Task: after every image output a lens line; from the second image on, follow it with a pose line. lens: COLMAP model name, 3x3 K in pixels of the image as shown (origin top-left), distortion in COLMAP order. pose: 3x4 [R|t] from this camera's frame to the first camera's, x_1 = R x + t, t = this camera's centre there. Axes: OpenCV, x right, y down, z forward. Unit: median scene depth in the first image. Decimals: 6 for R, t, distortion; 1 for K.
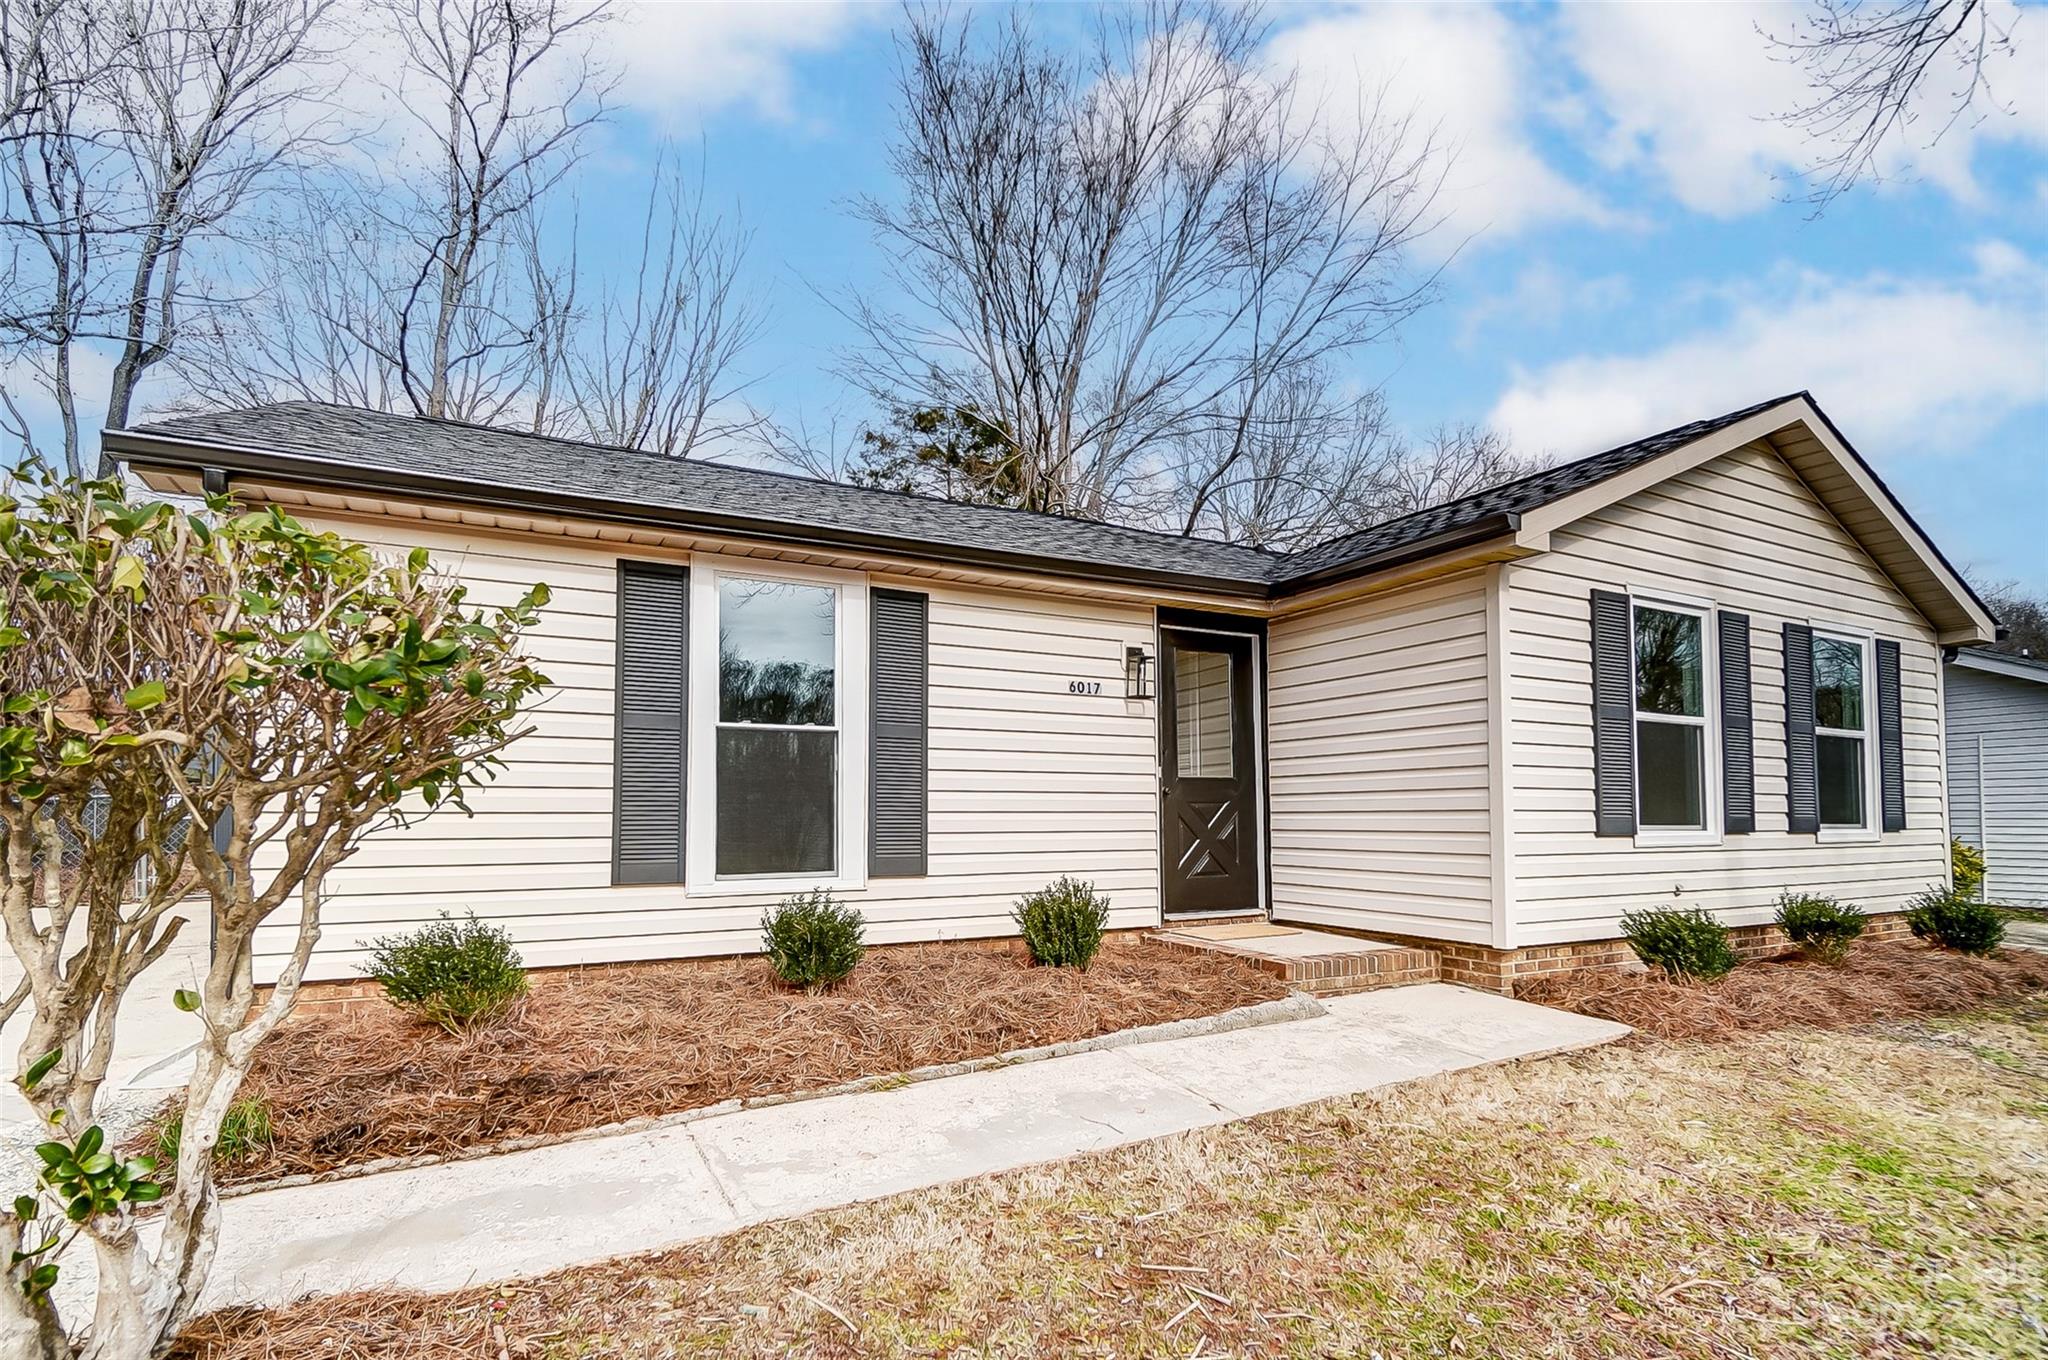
lens RADIAL K [[919.9, 0, 1014.2], [0, 919.9, 670.2], [0, 0, 1]] dist [-0.010595, 0.001200]
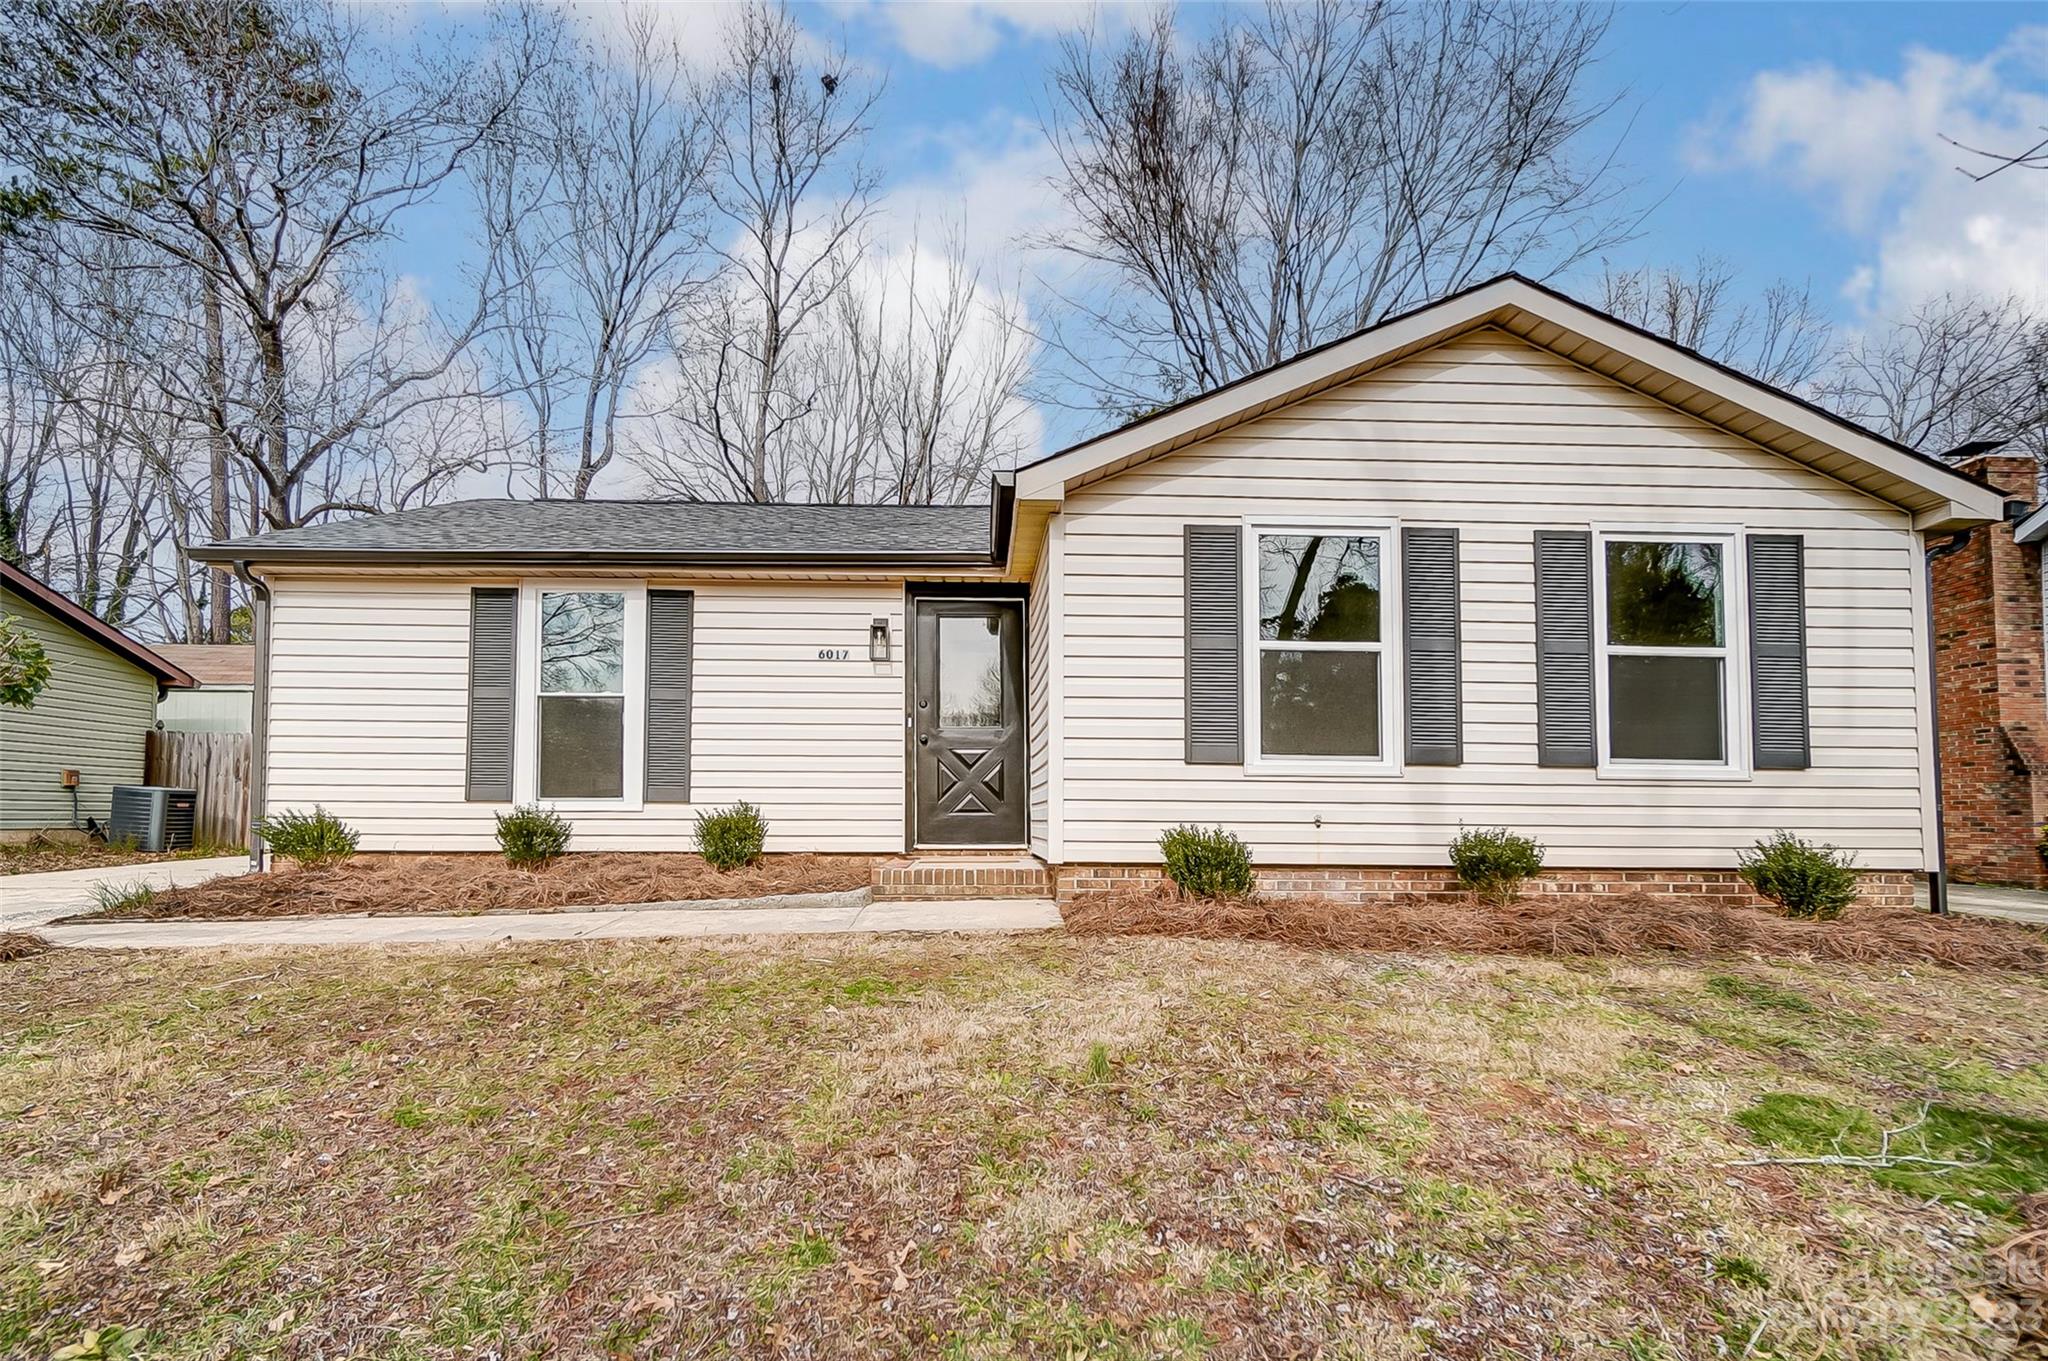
lens RADIAL K [[919.9, 0, 1014.2], [0, 919.9, 670.7], [0, 0, 1]] dist [-0.010595, 0.001200]
pose [[0.913001, -0.058842, -0.403691, 0.786500], [0.059183, 0.998179, -0.011643, 0.068626], [0.403641, -0.013261, 0.914821, -0.020185]]
